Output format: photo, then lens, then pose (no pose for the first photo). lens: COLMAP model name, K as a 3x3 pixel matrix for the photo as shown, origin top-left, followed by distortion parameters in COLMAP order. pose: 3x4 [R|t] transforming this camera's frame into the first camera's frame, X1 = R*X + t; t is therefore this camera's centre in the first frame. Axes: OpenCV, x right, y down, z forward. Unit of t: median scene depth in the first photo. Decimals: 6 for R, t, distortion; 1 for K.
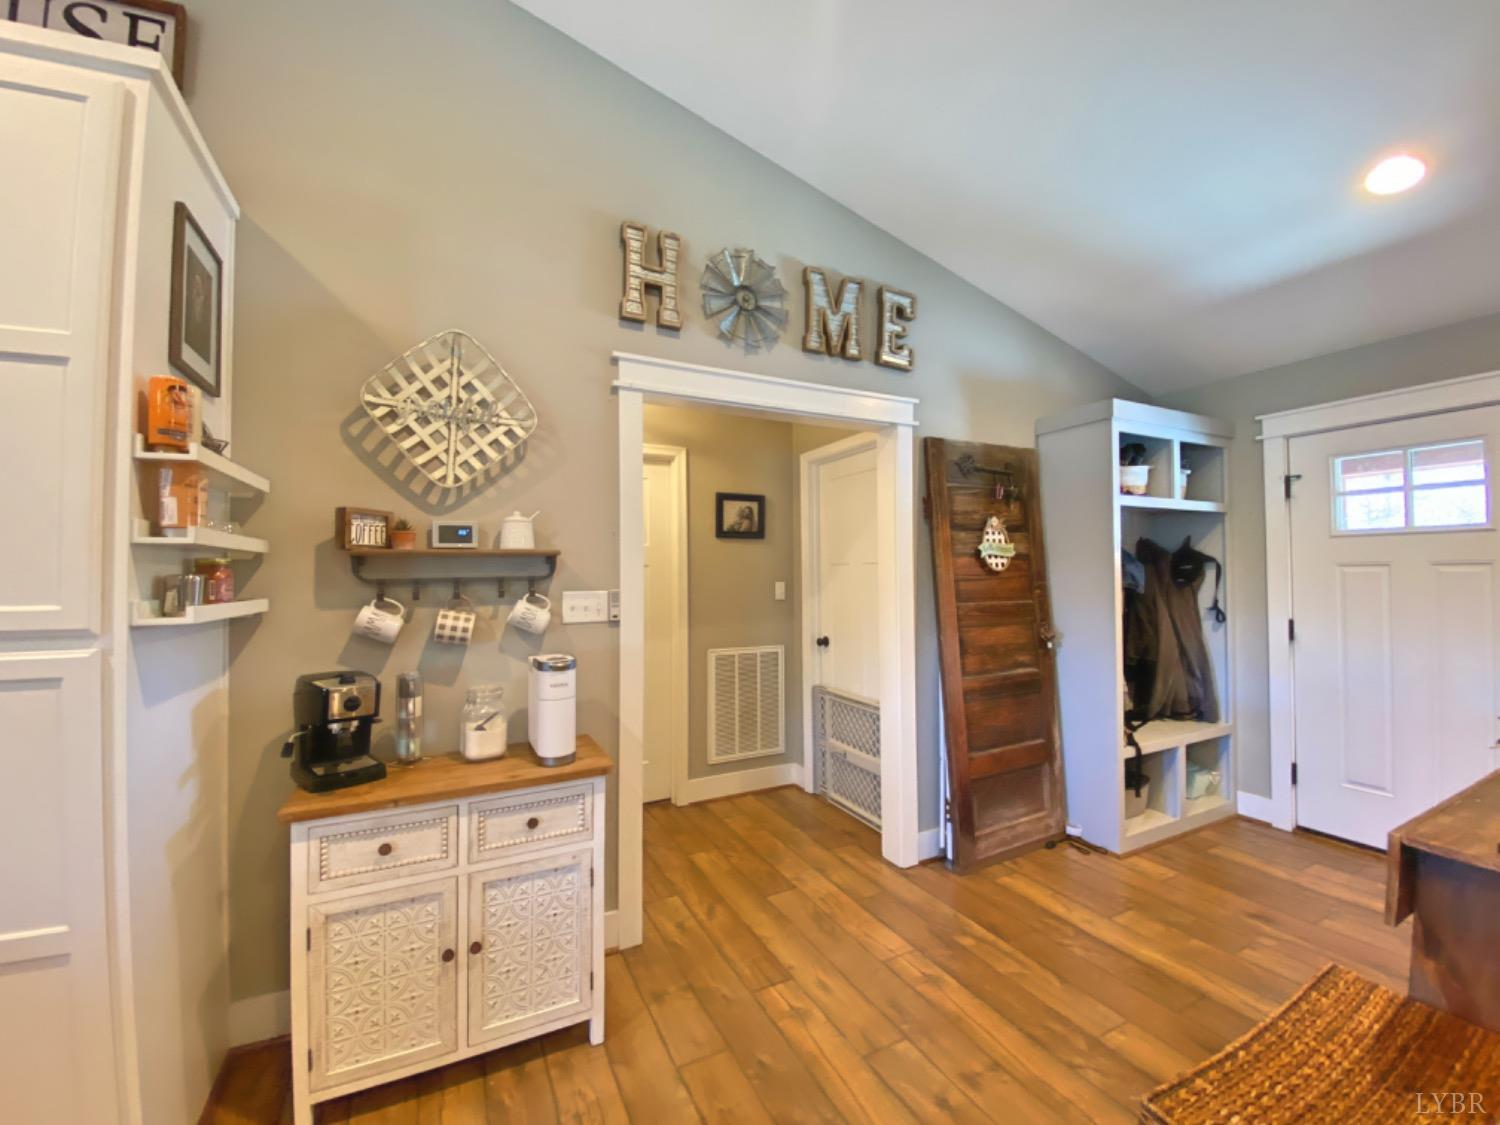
lens RADIAL K [[610.2, 0, 750.0], [0, 610.2, 562.5], [0, 0, 1]] dist [0.017960, -0.020122]
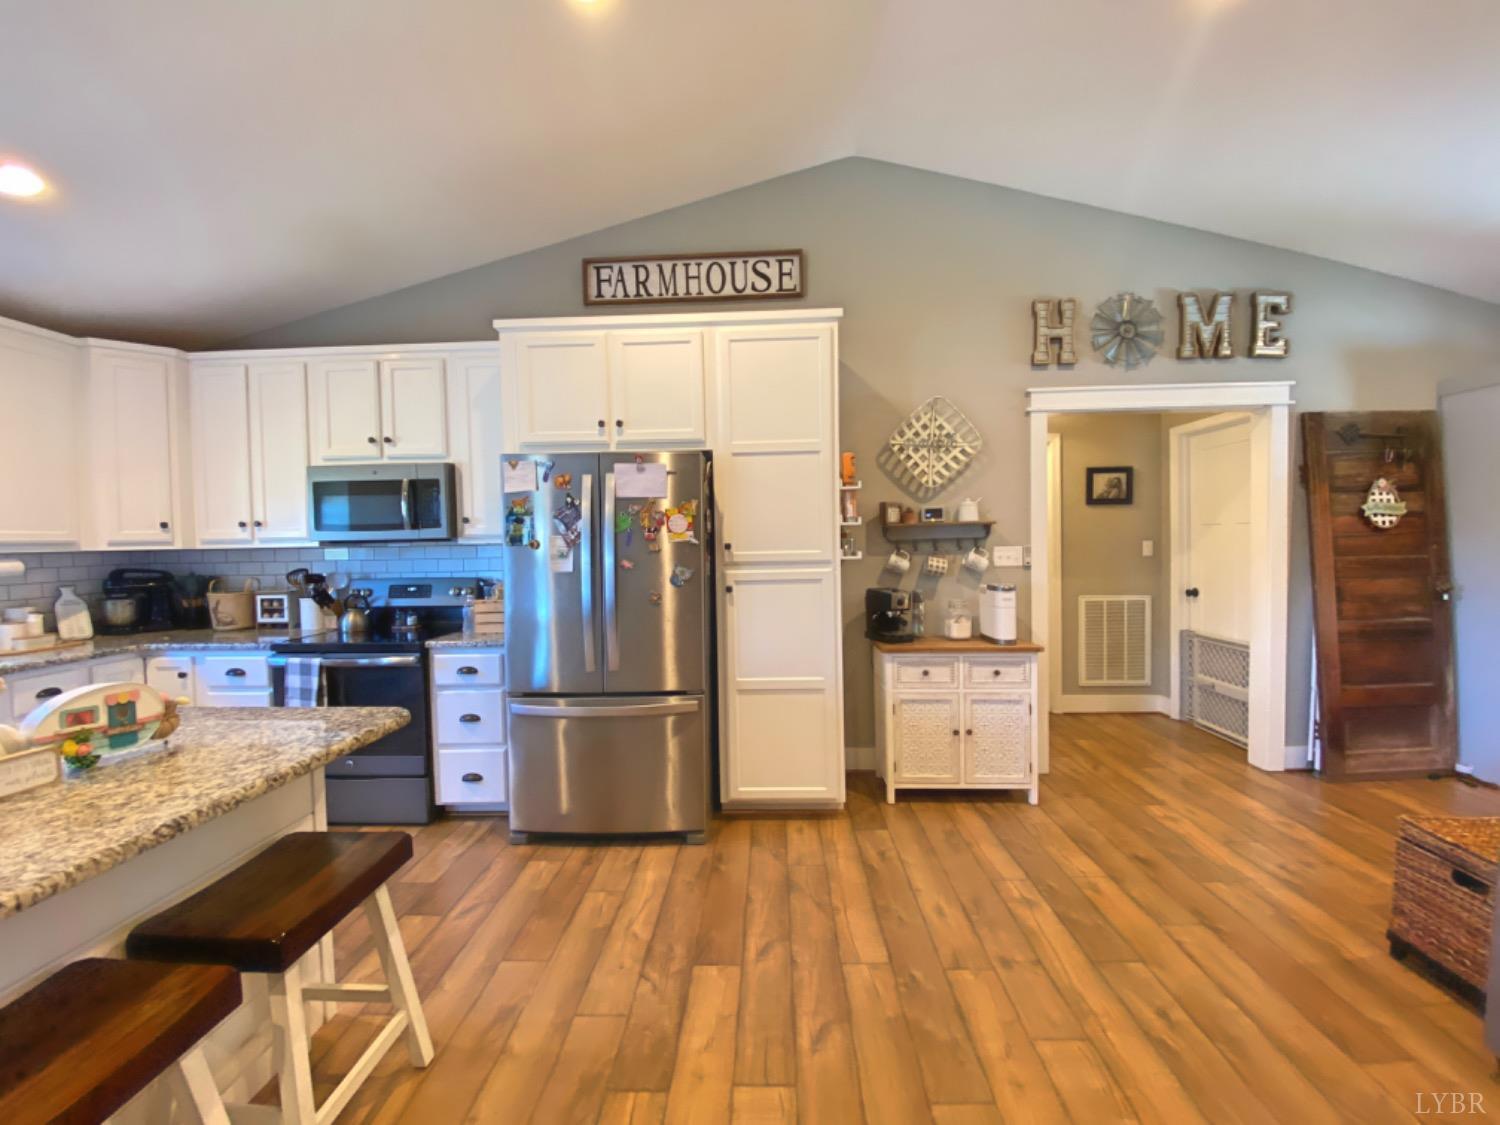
lens RADIAL K [[610.2, 0, 750.0], [0, 610.2, 562.5], [0, 0, 1]] dist [0.017960, -0.020122]
pose [[0.876561, 0.005652, -0.481258, -0.073520], [0.022745, 0.998327, 0.053153, -0.008755], [0.480754, -0.057538, 0.874966, -0.544343]]
